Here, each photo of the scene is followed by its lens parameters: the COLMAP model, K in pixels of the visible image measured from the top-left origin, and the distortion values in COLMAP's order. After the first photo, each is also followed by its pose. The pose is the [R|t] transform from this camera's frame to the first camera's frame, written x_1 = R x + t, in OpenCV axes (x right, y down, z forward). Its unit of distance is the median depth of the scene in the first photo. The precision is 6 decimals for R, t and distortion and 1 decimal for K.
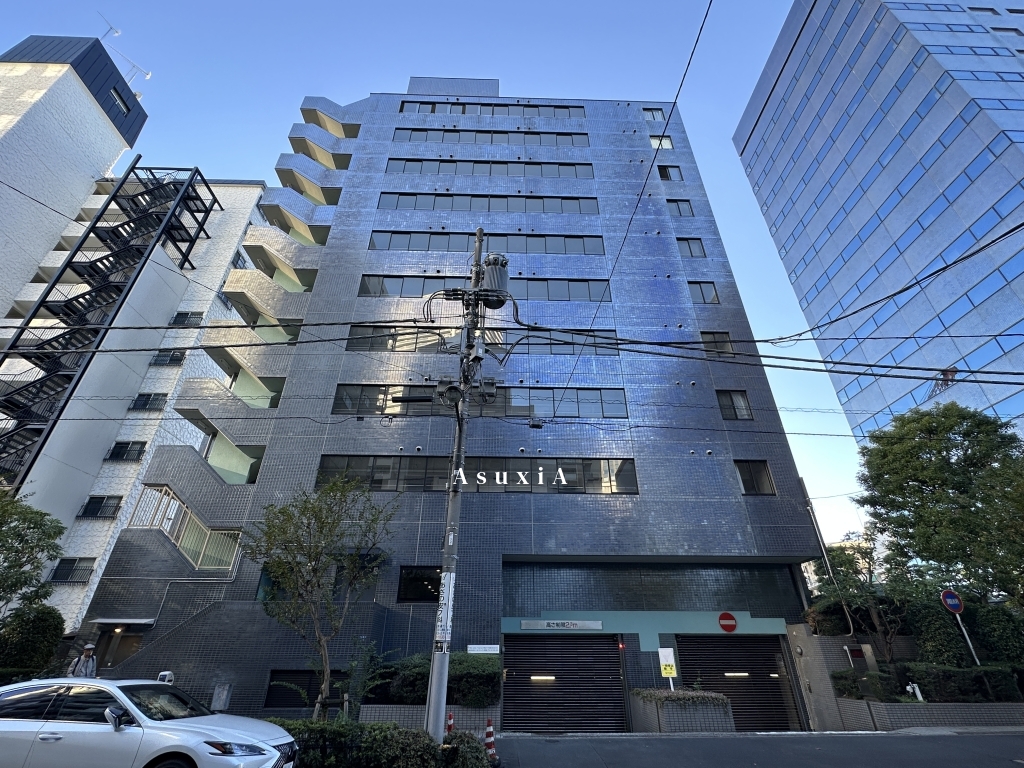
lens RADIAL K [[462.8, 0, 512.0], [0, 462.8, 384.0], [0, 0, 1]] dist [-0.001982, -0.000349]
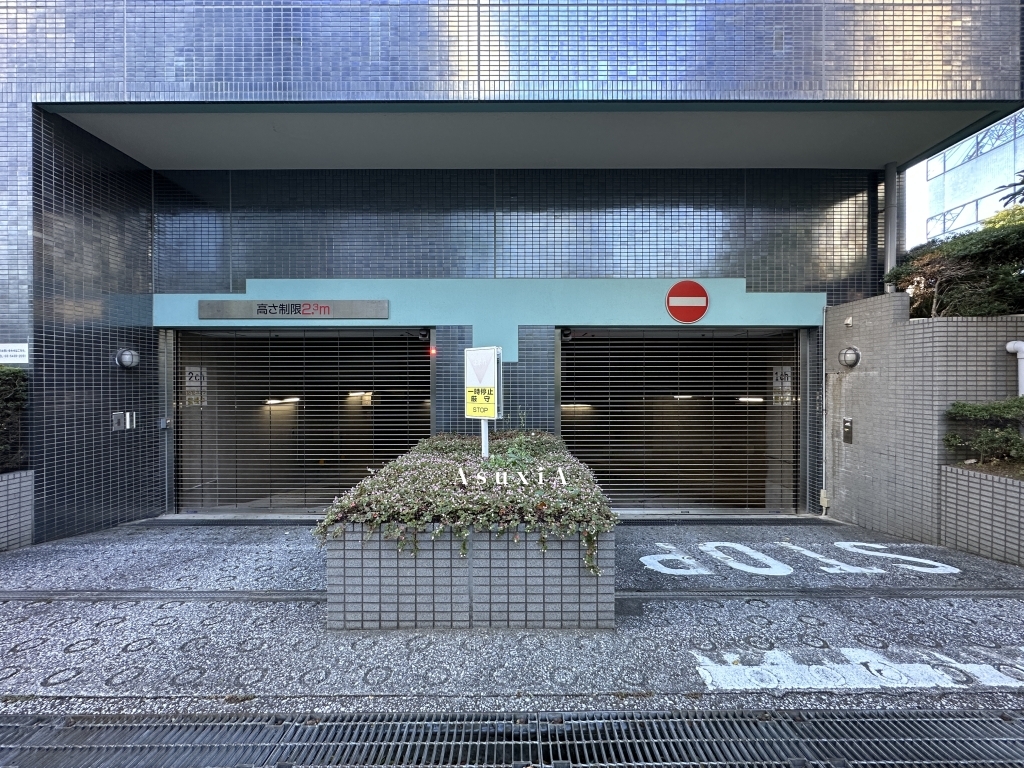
lens RADIAL K [[408.9, 0, 512.0], [0, 408.9, 384.0], [0, 0, 1]] dist [-0.000521, -0.000026]
pose [[0.999507, -0.003288, -0.031235, 0.328993], [0.018958, 0.856047, 0.516550, 0.398362], [0.025040, -0.516887, 0.855687, 0.660942]]
